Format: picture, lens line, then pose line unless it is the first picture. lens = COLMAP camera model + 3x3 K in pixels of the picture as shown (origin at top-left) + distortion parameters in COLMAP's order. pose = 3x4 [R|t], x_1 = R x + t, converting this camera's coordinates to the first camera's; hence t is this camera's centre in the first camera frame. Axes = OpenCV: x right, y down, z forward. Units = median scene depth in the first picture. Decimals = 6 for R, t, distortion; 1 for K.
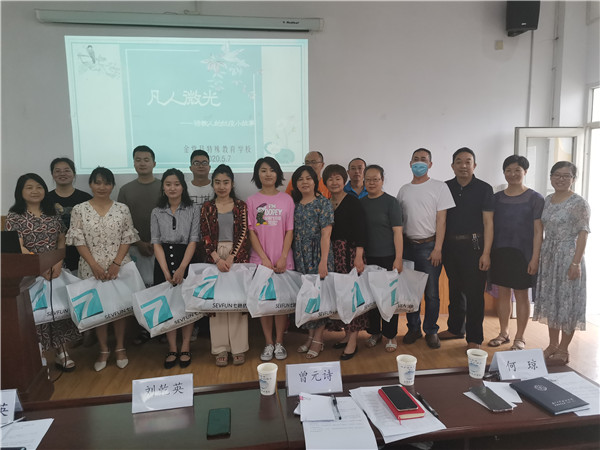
lens RADIAL K [[449.7, 0, 300.0], [0, 449.7, 225.0], [0, 0, 1]] dist [0.096029, -0.116338]
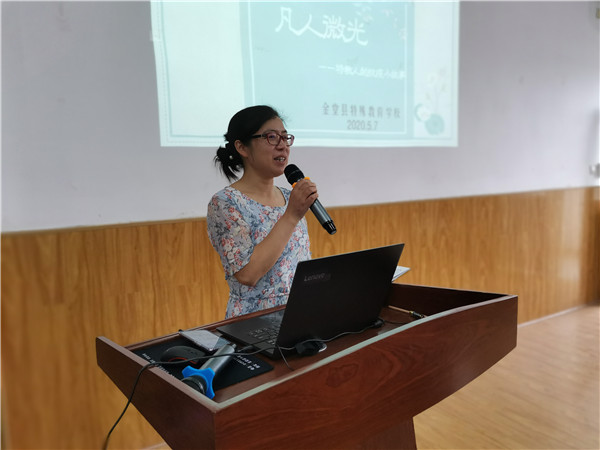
lens RADIAL K [[449.7, 0, 300.0], [0, 449.7, 225.0], [0, 0, 1]] dist [0.096029, -0.116338]
pose [[0.912141, -0.060454, 0.405393, -0.558624], [0.059381, 0.998119, 0.015236, -0.015303], [-0.405552, 0.010175, 0.914016, 0.435261]]
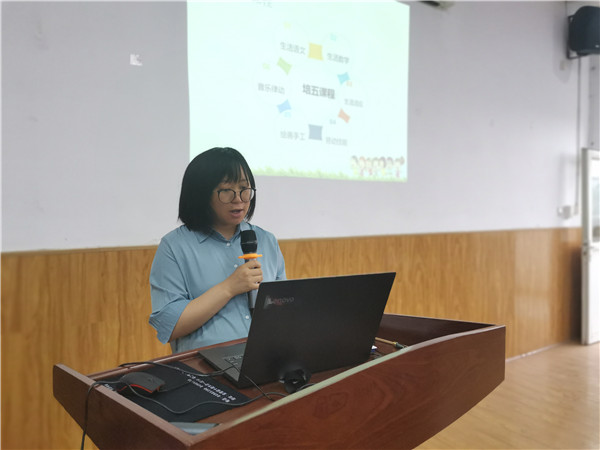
lens RADIAL K [[449.7, 0, 300.0], [0, 449.7, 225.0], [0, 0, 1]] dist [0.096029, -0.116338]
pose [[0.887145, -0.001655, 0.461487, -0.559216], [0.034171, 0.997484, -0.062113, -0.007802], [-0.460223, 0.070873, 0.884970, 0.447858]]
